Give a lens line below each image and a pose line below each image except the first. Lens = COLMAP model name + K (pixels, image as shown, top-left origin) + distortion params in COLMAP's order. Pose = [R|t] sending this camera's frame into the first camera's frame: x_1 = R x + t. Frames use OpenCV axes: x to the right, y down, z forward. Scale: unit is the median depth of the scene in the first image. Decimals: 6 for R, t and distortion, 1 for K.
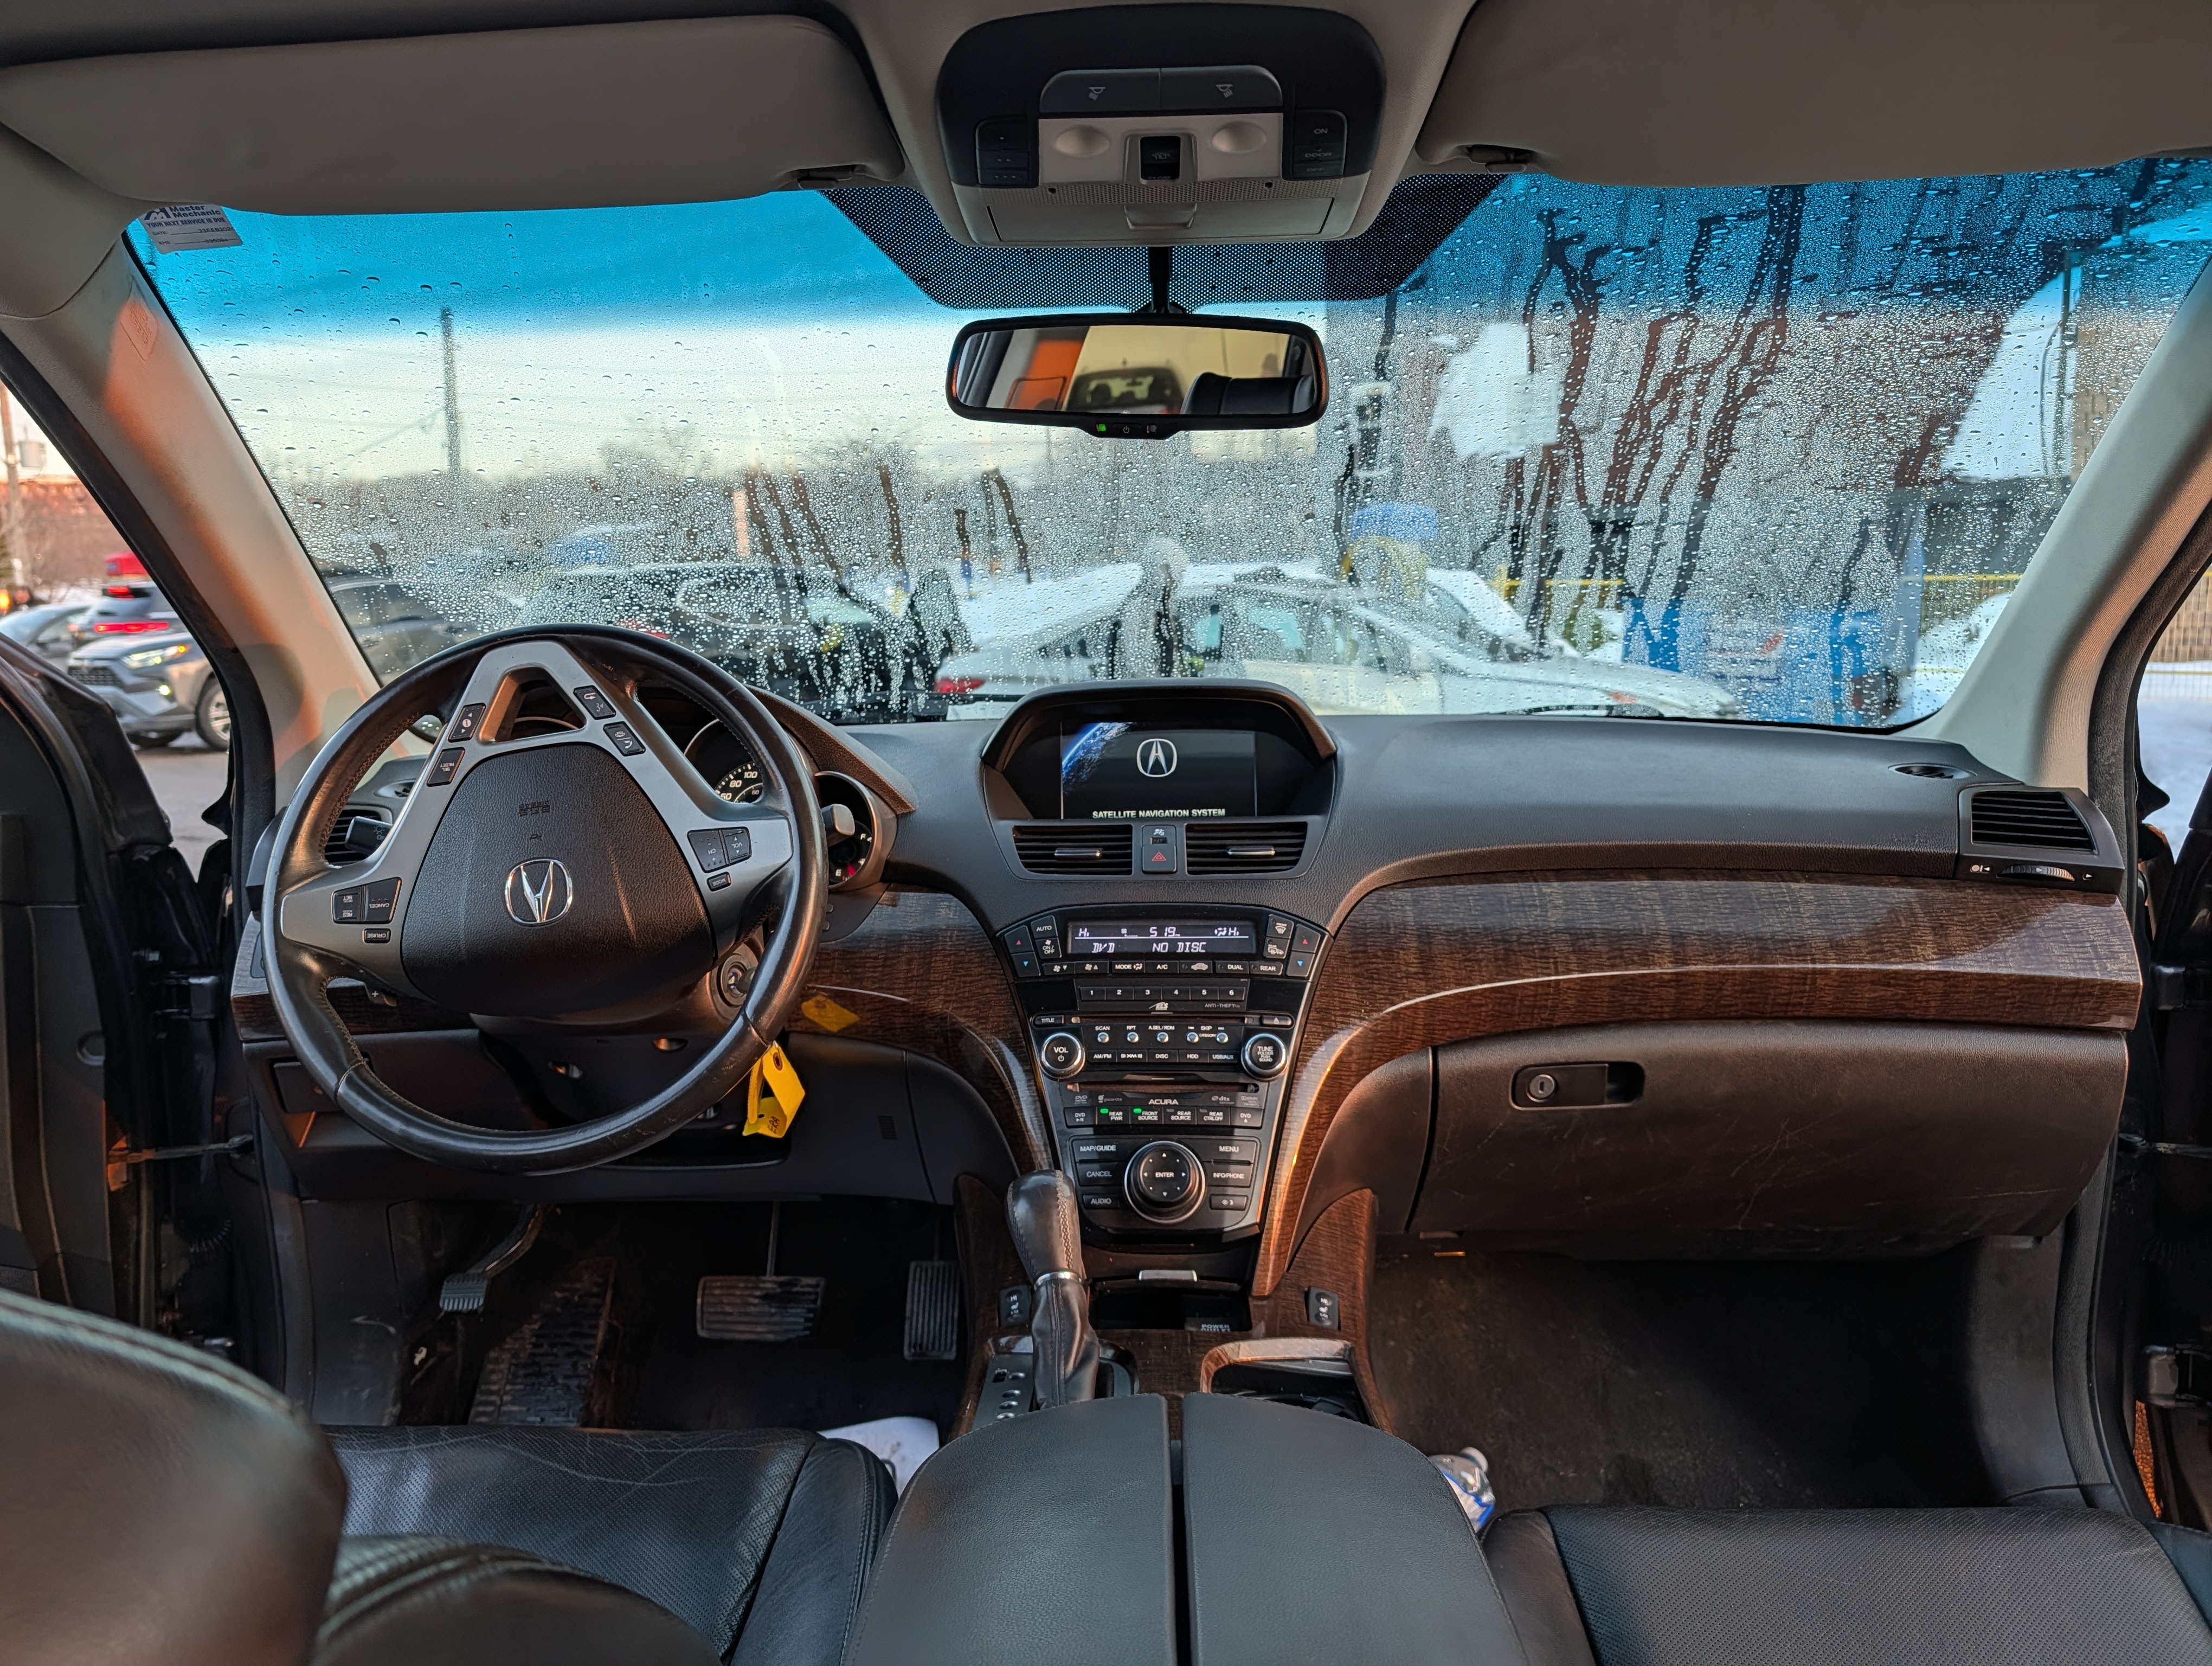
lens RADIAL K [[1577.0, 0, 1102.4], [0, 1577.0, 836.2], [0, 0, 1]] dist [0.022422, -0.019262]
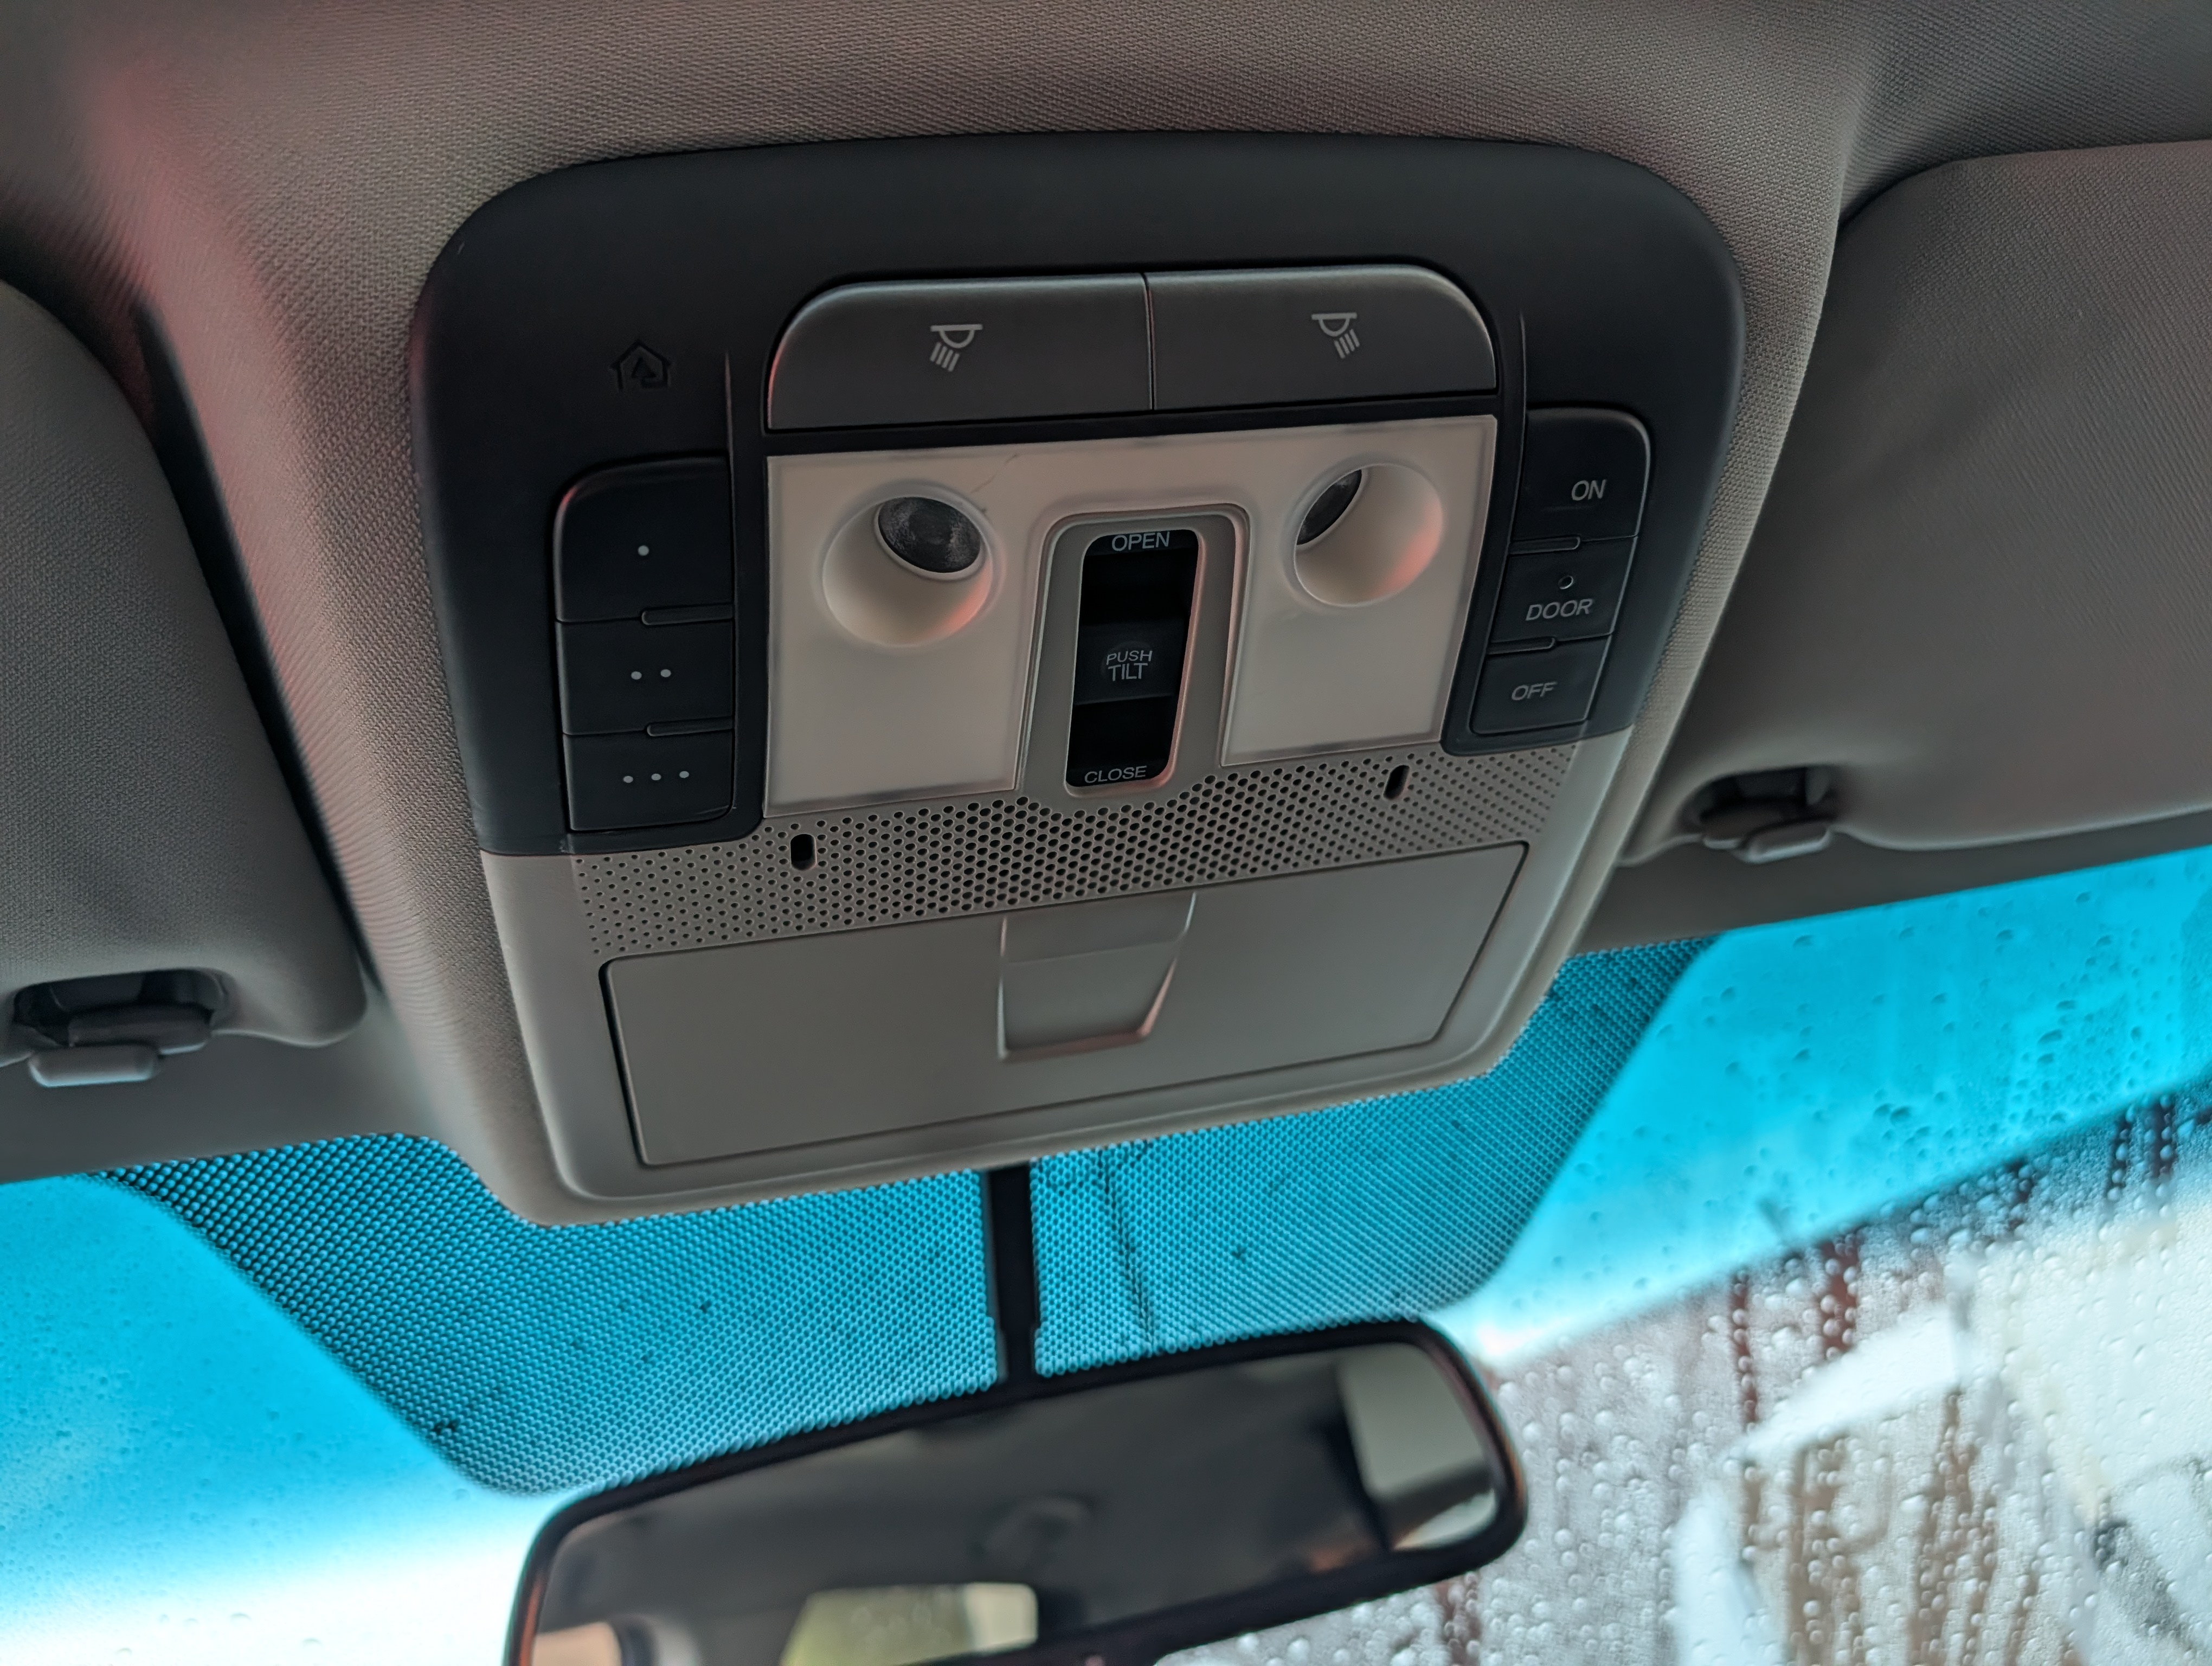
lens RADIAL K [[1577.0, 0, 1112.2], [0, 1577.0, 840.1], [0, 0, 1]] dist [0.022422, -0.019262]
pose [[0.960230, -0.079545, 0.267641, -0.046312], [0.251465, 0.662964, -0.705156, -0.125132], [-0.121344, 0.744414, 0.656600, 0.610505]]
